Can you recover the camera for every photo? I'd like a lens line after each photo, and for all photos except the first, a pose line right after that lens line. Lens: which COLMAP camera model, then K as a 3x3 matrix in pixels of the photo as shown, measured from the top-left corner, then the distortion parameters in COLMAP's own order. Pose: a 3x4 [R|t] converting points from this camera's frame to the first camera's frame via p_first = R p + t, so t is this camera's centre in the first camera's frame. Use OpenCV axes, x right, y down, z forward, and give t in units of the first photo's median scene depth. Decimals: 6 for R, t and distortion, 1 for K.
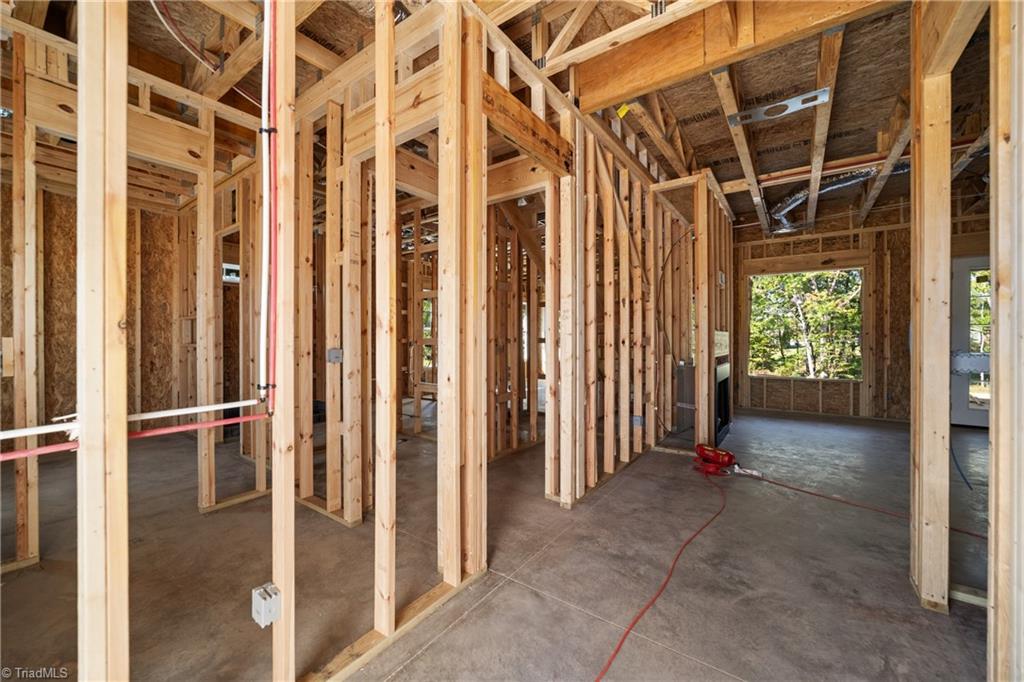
lens RADIAL K [[392.0, 0, 520.8], [0, 392.0, 340.9], [0, 0, 1]] dist [-0.007618, 0.000747]
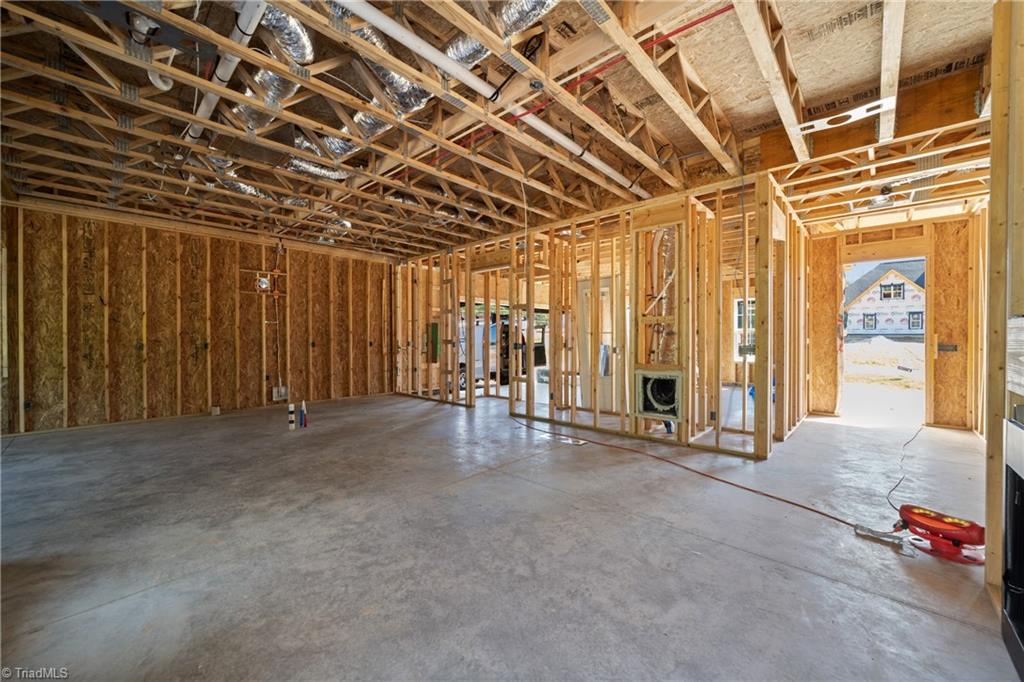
lens RADIAL K [[392.0, 0, 520.8], [0, 392.0, 340.9], [0, 0, 1]] dist [-0.007618, 0.000747]
pose [[-0.993037, -0.001146, 0.117798, 0.095592], [0.000240, 0.999931, 0.011753, -0.000961], [-0.117804, 0.011700, -0.992968, 0.148317]]
